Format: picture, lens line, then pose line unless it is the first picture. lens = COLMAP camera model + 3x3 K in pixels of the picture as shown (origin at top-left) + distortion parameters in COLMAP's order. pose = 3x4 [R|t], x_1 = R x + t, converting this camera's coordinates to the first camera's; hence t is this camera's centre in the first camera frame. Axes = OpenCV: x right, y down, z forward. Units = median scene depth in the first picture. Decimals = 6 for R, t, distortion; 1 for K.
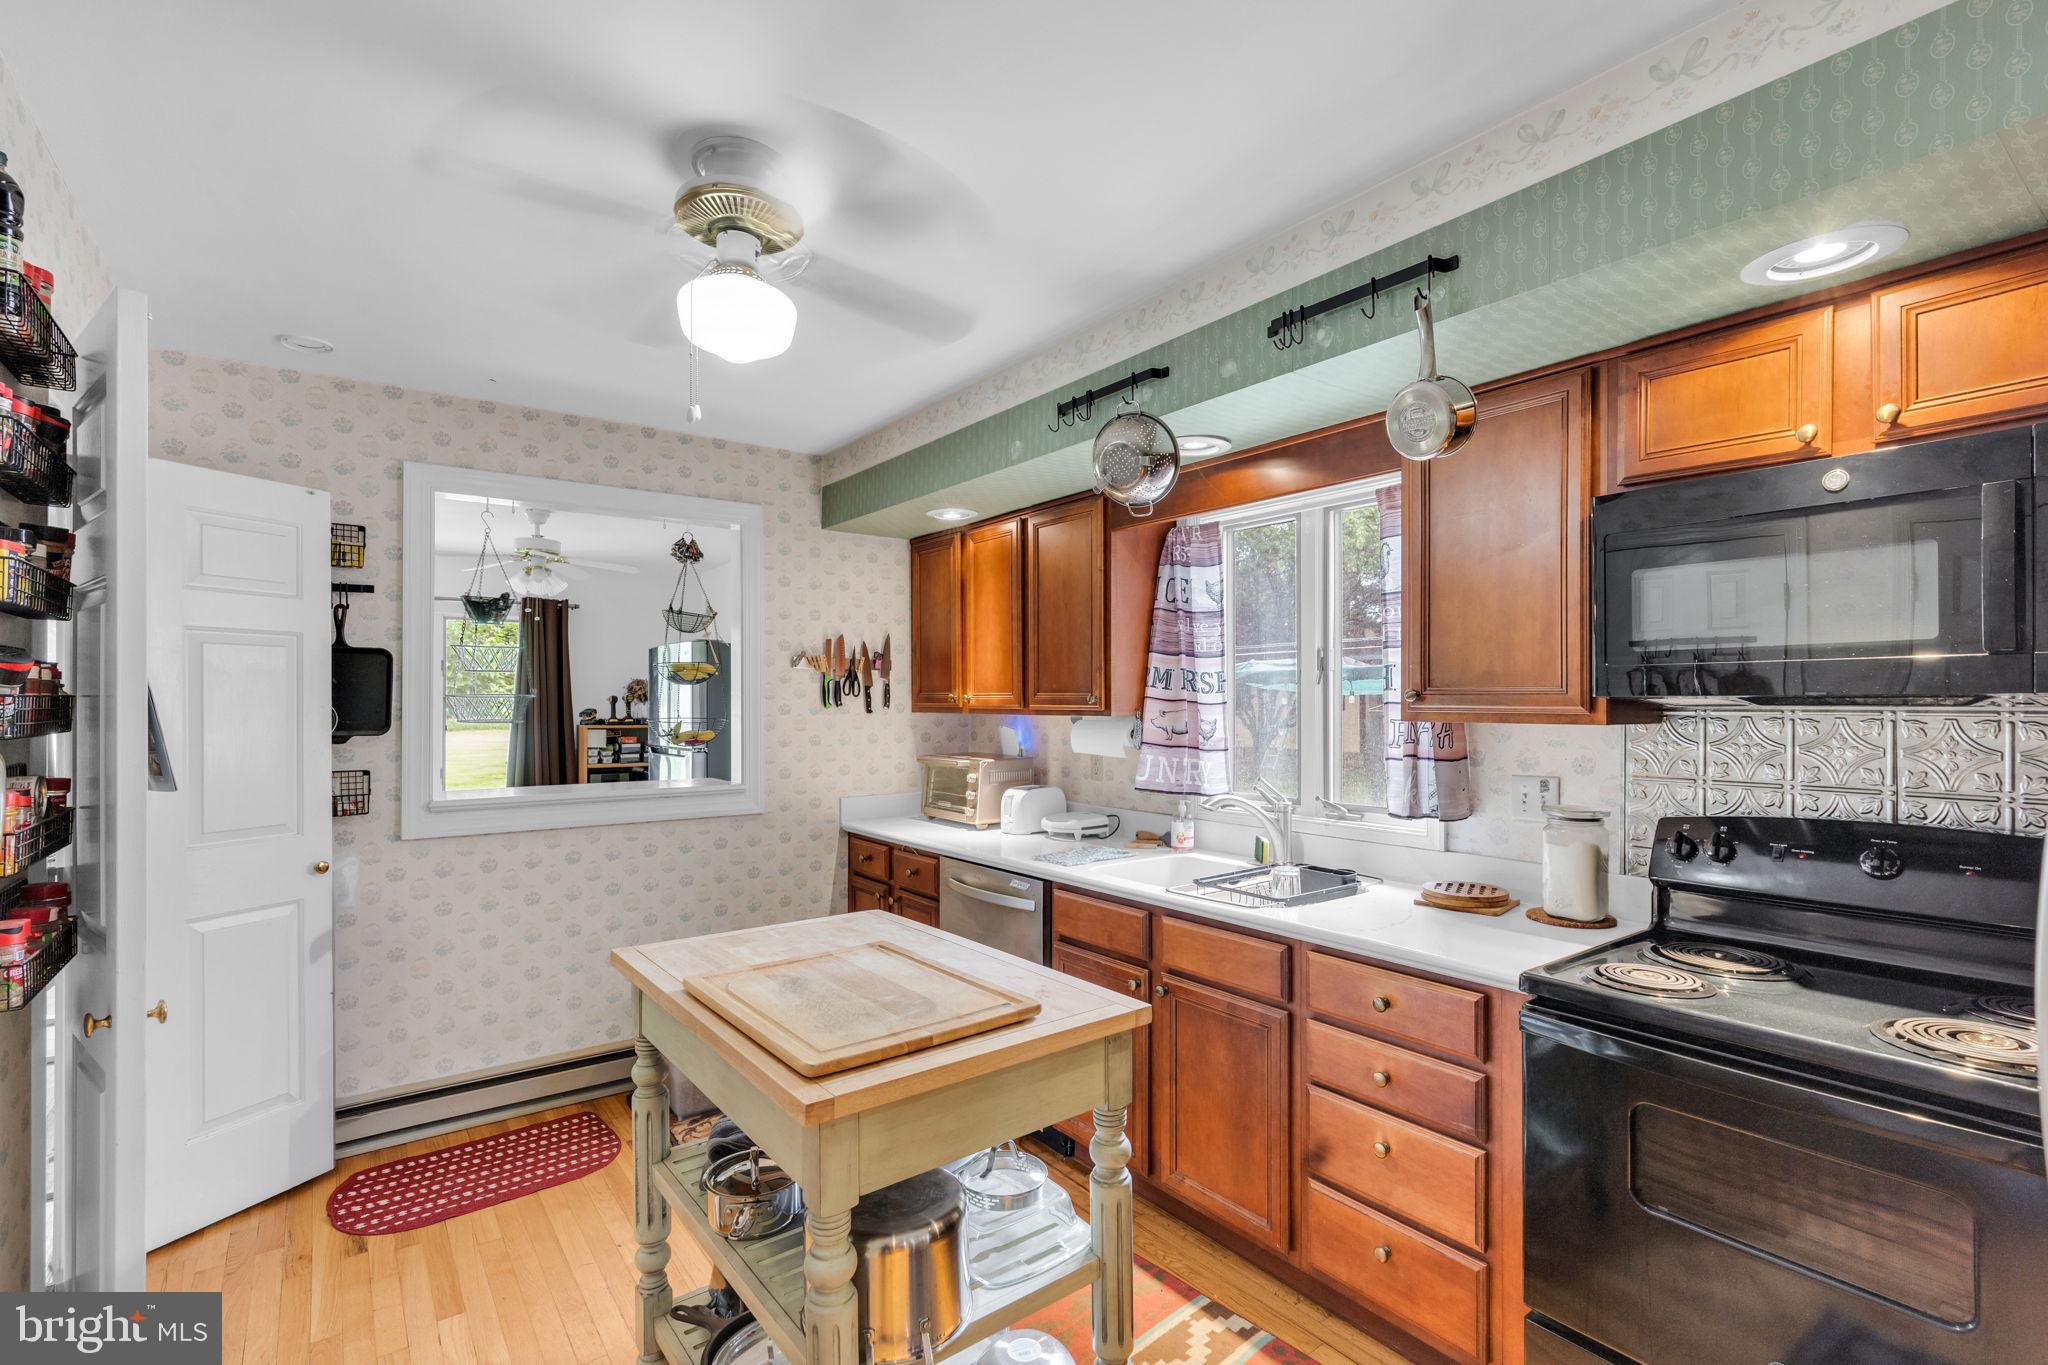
lens RADIAL K [[945.6, 0, 1017.9], [0, 945.6, 696.7], [0, 0, 1]] dist [-0.001565, 0.000314]
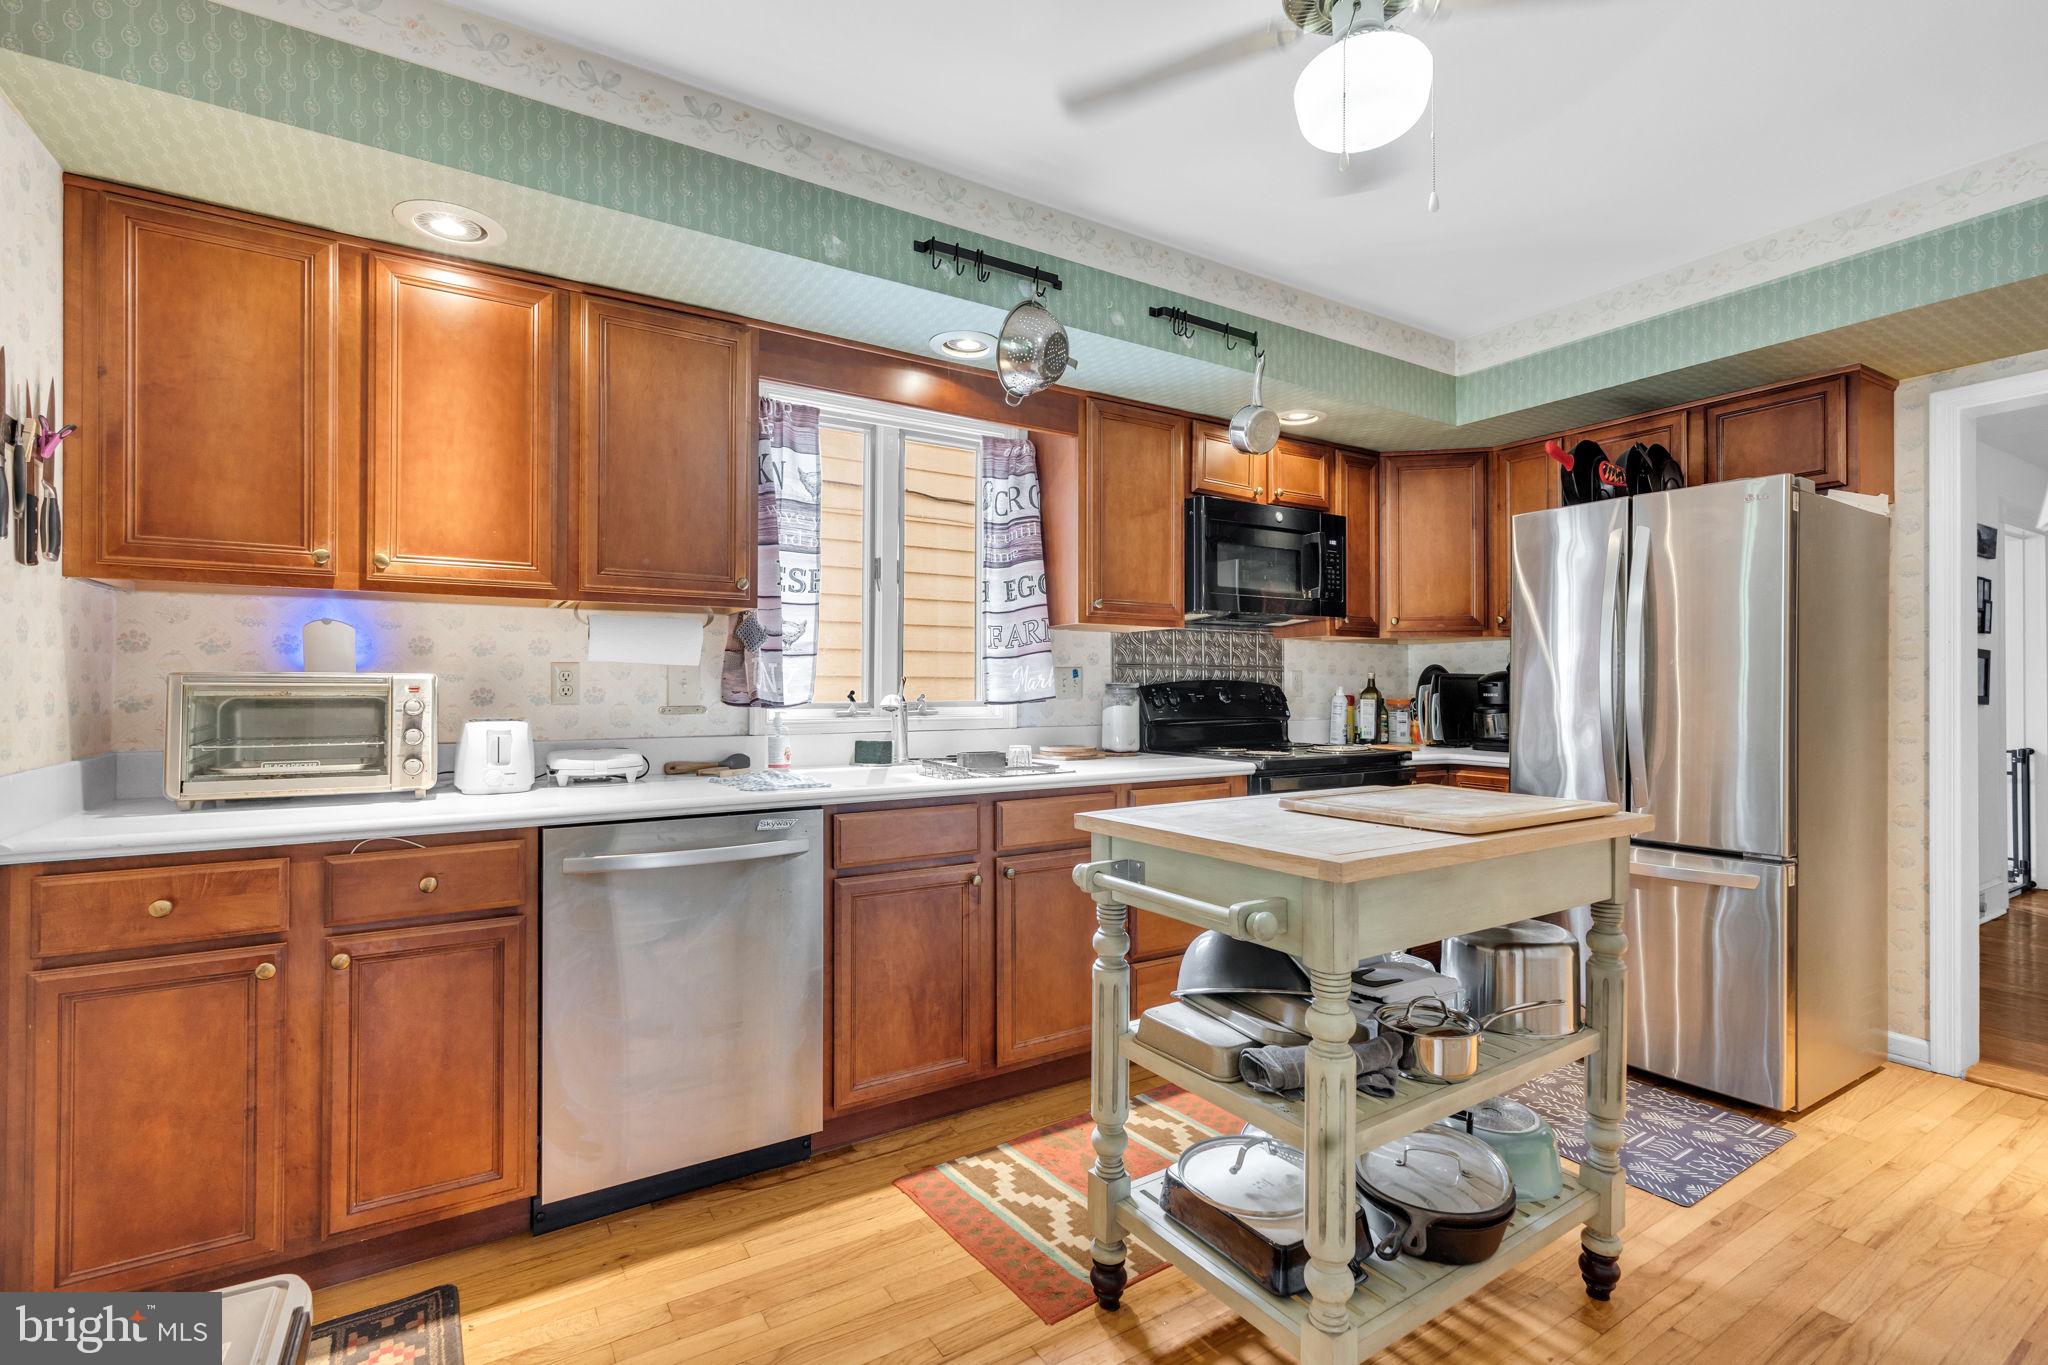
lens RADIAL K [[945.6, 0, 1037.8], [0, 945.6, 681.8], [0, 0, 1]] dist [-0.001565, 0.000314]
pose [[0.043003, 0.008006, 0.999043, -0.677244], [-0.000815, 0.999968, -0.007978, 0.087299], [-0.999075, -0.000471, 0.043008, 0.716177]]
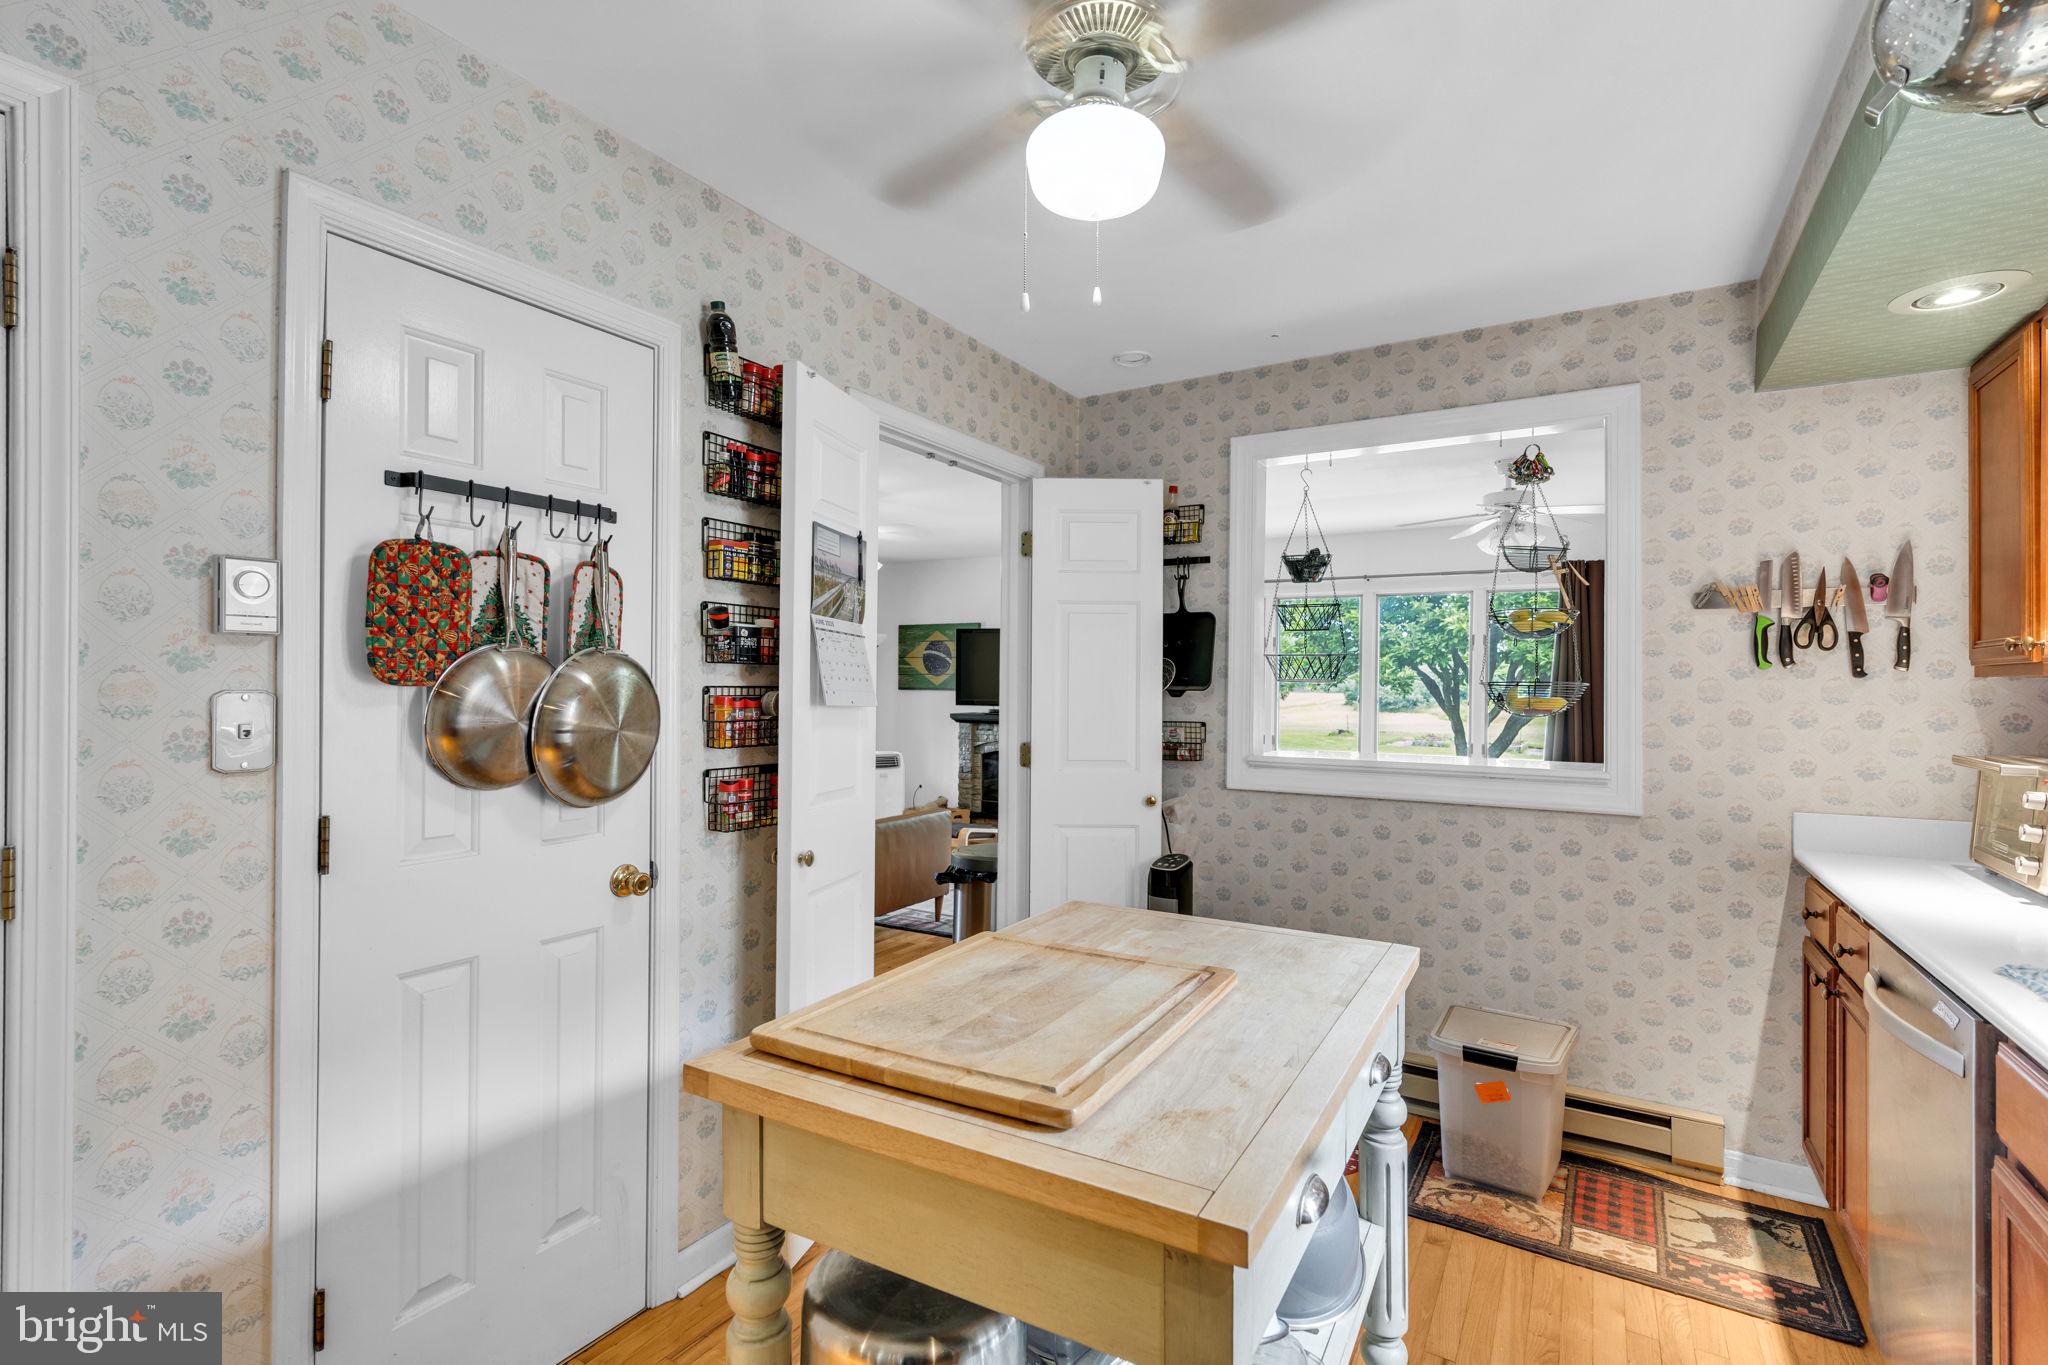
lens RADIAL K [[945.6, 0, 1013.7], [0, 945.6, 678.3], [0, 0, 1]] dist [-0.001565, 0.000314]
pose [[0.369147, -0.003592, -0.929364, 0.255219], [-0.006789, 0.999955, -0.006561, 0.032699], [0.929346, 0.008731, 0.369106, 0.358962]]
